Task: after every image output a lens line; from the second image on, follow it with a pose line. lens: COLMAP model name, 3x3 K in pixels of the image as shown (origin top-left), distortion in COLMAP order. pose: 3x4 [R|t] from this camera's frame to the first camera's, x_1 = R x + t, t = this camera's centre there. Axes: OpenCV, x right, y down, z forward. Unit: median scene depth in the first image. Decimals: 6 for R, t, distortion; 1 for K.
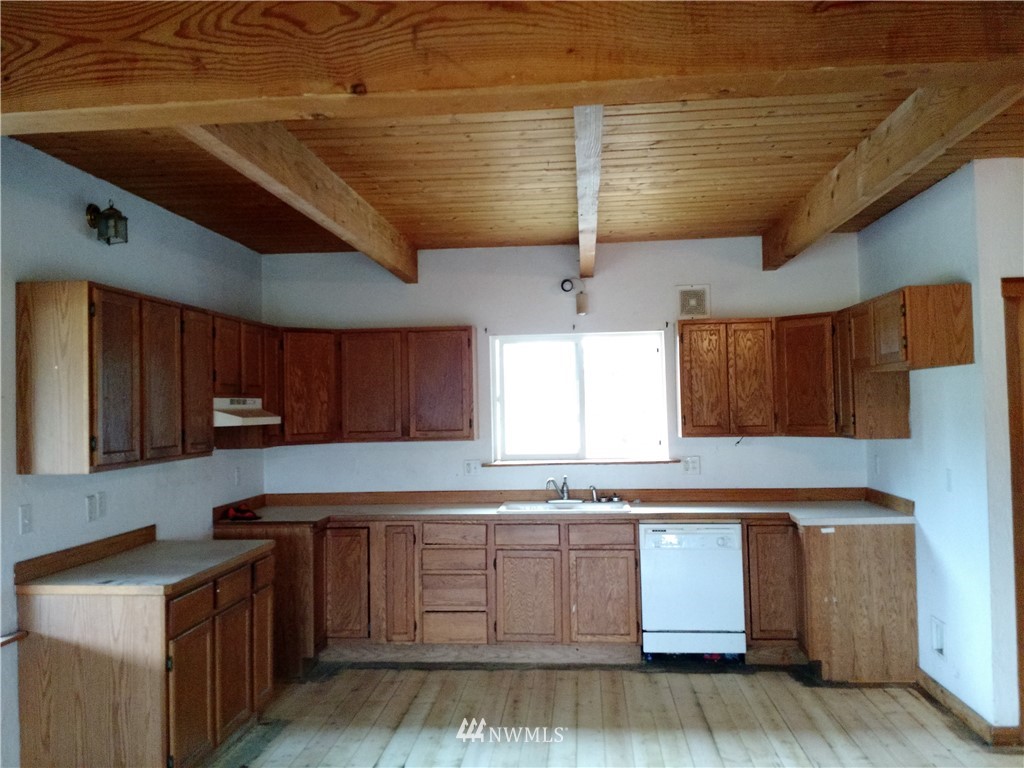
lens RADIAL K [[947.3, 0, 506.1], [0, 947.3, 375.3], [0, 0, 1]] dist [0.083252, -0.178522]
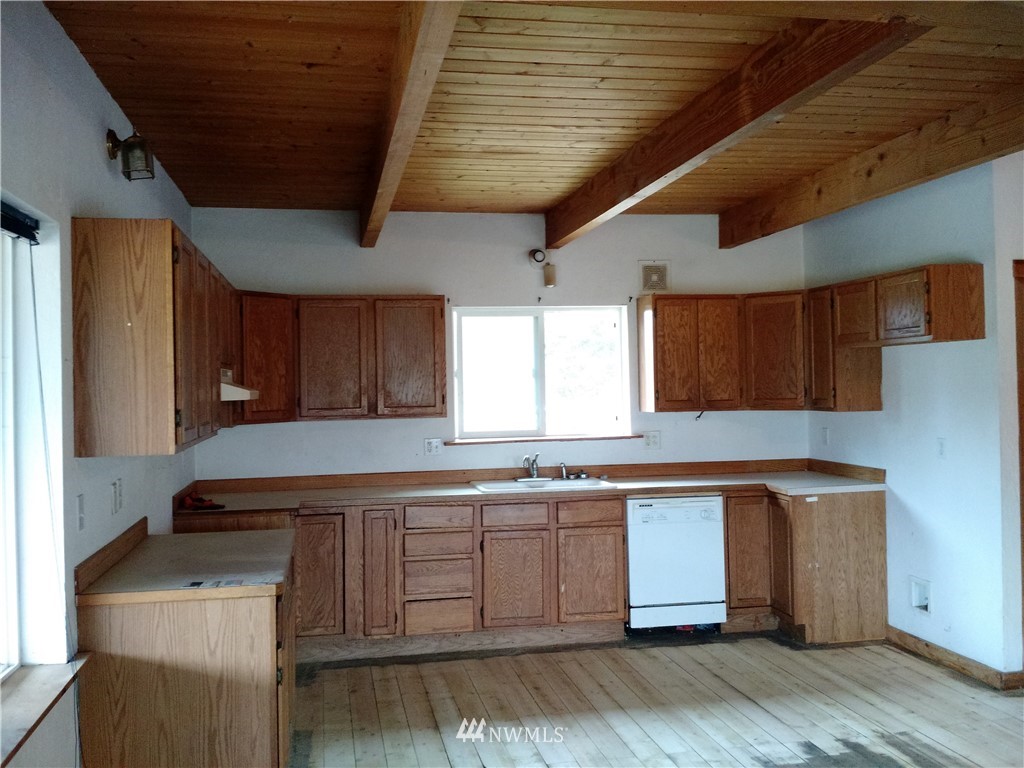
lens RADIAL K [[947.3, 0, 506.1], [0, 947.3, 375.3], [0, 0, 1]] dist [0.083252, -0.178522]
pose [[0.961997, 0.003760, 0.273035, -0.252380], [-0.008385, 0.999840, 0.015775, 0.012799], [-0.272932, -0.017464, 0.961875, 0.086954]]
